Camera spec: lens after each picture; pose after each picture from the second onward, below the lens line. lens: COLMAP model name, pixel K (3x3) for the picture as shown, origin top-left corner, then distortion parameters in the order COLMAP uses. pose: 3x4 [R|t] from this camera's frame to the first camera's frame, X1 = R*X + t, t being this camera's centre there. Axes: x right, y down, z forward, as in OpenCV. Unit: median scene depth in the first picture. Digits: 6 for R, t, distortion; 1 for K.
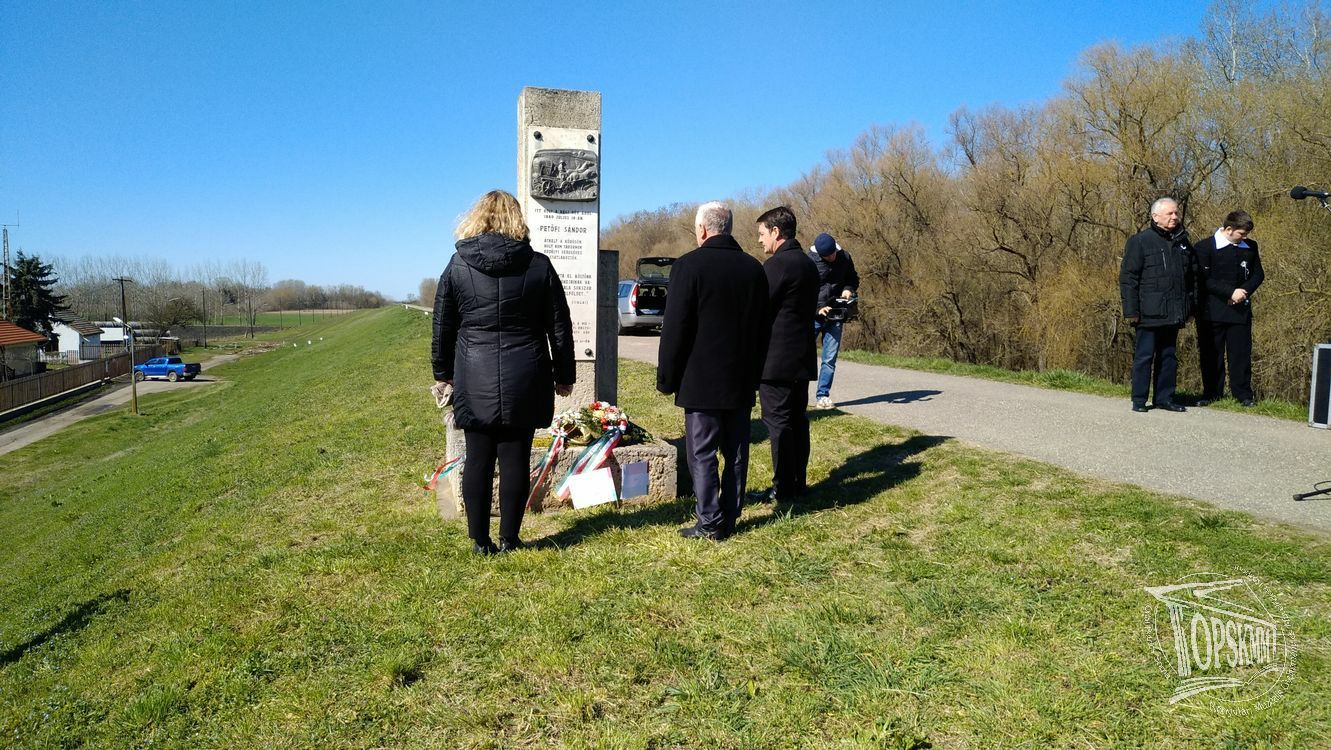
lens RADIAL K [[951.5, 0, 665.5], [0, 951.5, 375.0], [0, 0, 1]] dist [0.041709, -0.072583]
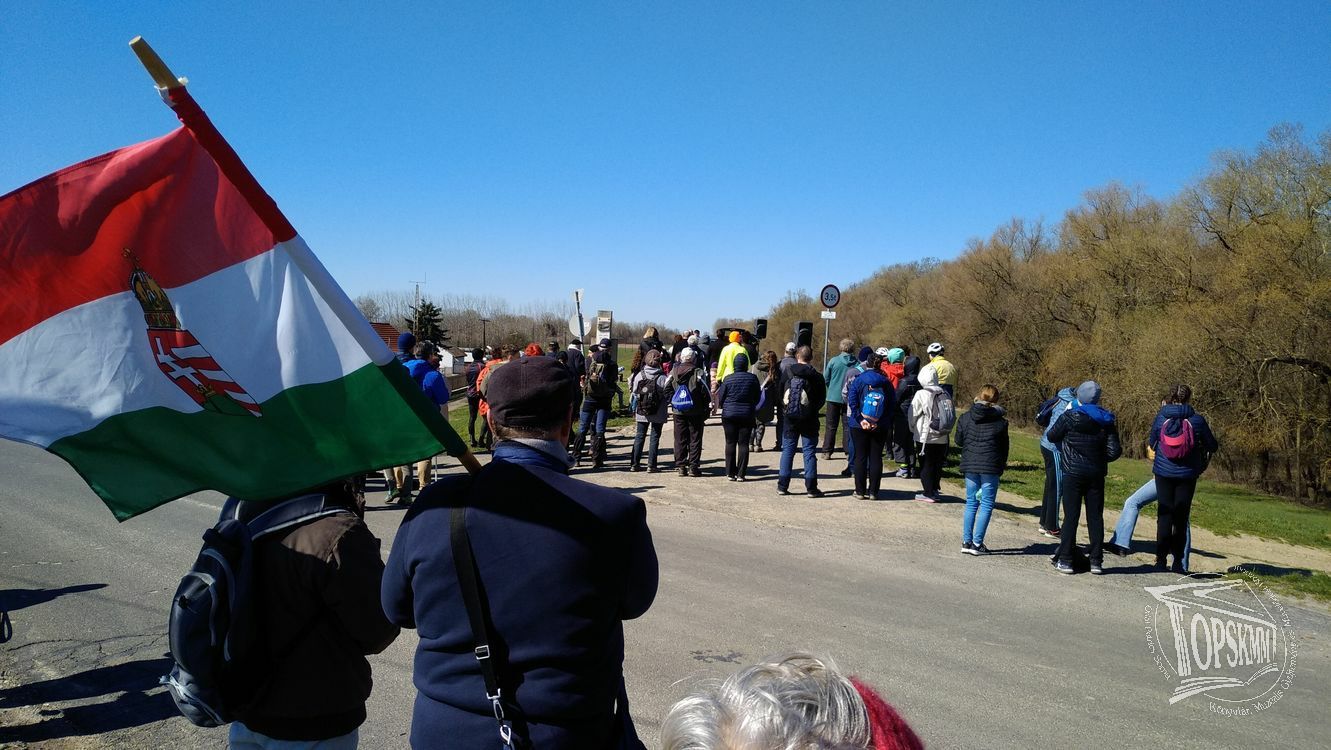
lens RADIAL K [[951.5, 0, 665.5], [0, 951.5, 375.0], [0, 0, 1]] dist [0.041709, -0.072583]
pose [[0.952831, 0.045475, -0.300074, 1.899526], [-0.058314, 0.997720, -0.033964, 0.242072], [0.297845, 0.049861, 0.953311, -4.136862]]
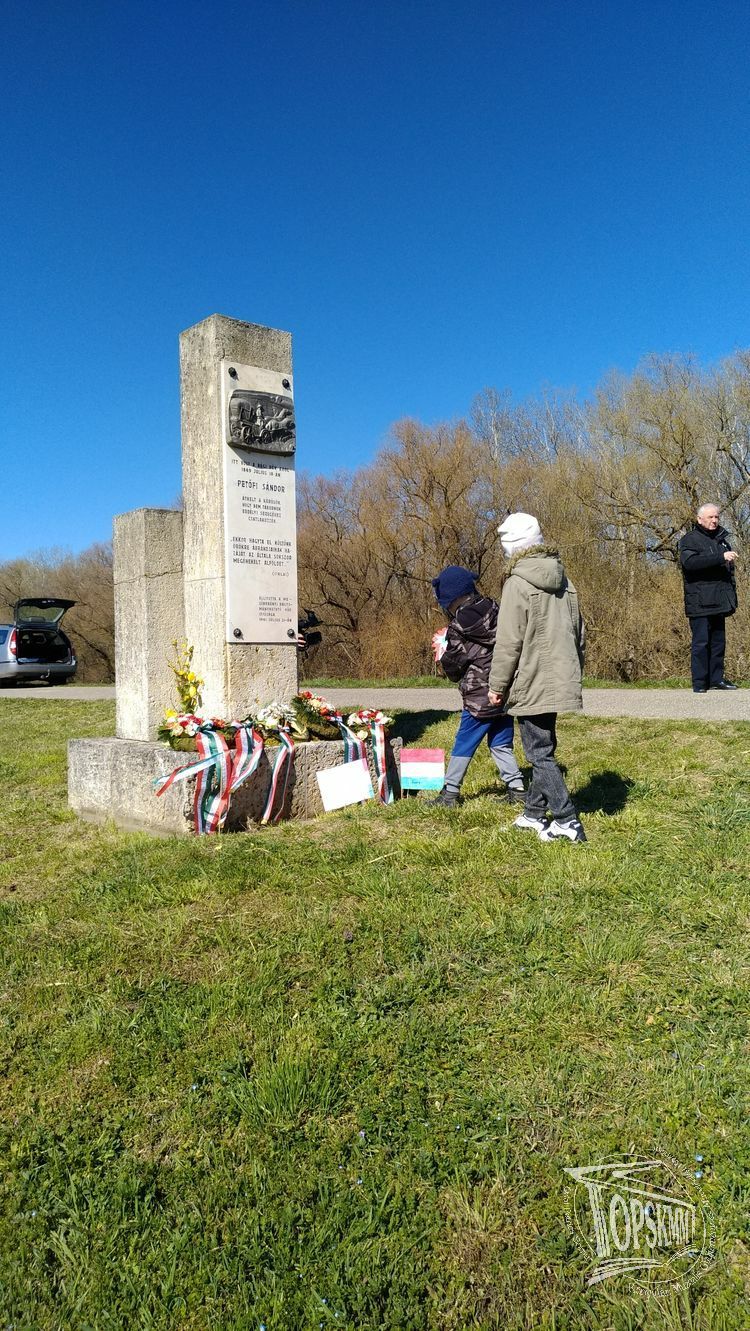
lens RADIAL K [[951.5, 0, 370.8], [0, 951.5, 676.2], [0, 0, 1]] dist [0.041709, -0.072583]
pose [[0.913323, -0.036131, 0.405630, -0.365669], [0.062454, 0.996701, -0.051841, 0.063469], [-0.402418, 0.072681, 0.912566, 0.205030]]
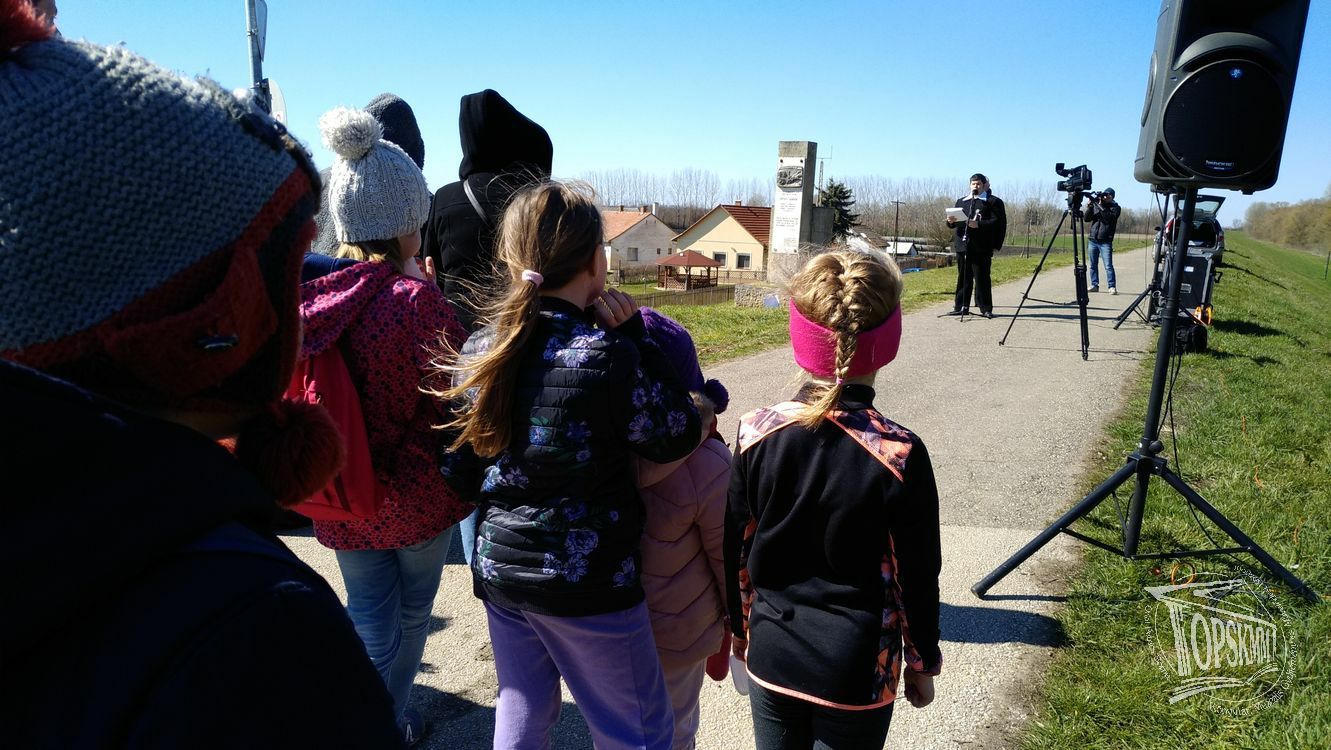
lens RADIAL K [[951.5, 0, 665.5], [0, 951.5, 375.0], [0, 0, 1]] dist [0.041709, -0.072583]
pose [[0.698969, 0.141485, -0.701016, 1.443481], [-0.084599, 0.989710, 0.115400, 0.037757], [0.710130, -0.021356, 0.703746, -0.949212]]
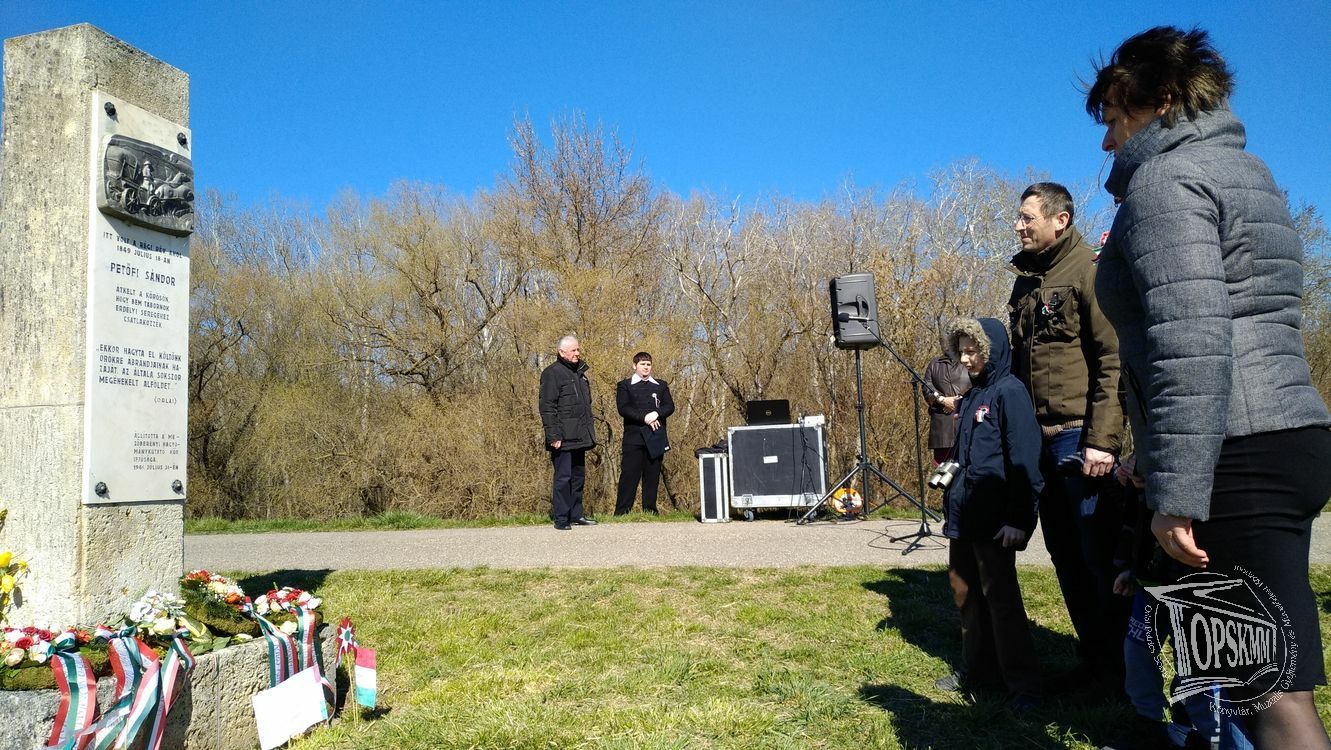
lens RADIAL K [[951.5, 0, 665.5], [0, 951.5, 375.0], [0, 0, 1]] dist [0.041709, -0.072583]
pose [[0.533299, 0.051210, 0.844375, -0.427403], [0.106512, 0.986157, -0.127081, 0.015879], [-0.839194, 0.157709, 0.520462, 0.436120]]
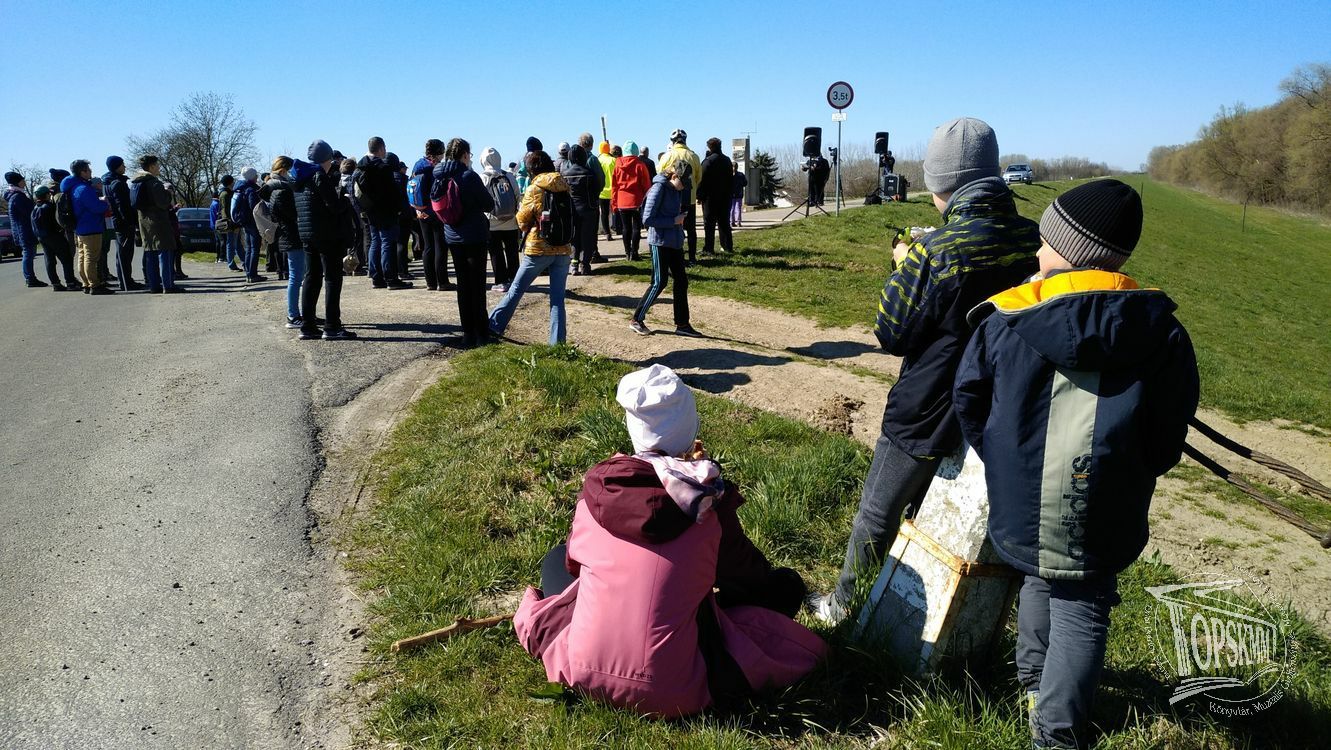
lens RADIAL K [[951.5, 0, 665.5], [0, 951.5, 375.0], [0, 0, 1]] dist [0.041709, -0.072583]
pose [[0.749281, 0.104829, -0.653903, 3.204969], [-0.020247, 0.990557, 0.135598, 0.296345], [0.661943, -0.088361, 0.744328, -3.357787]]
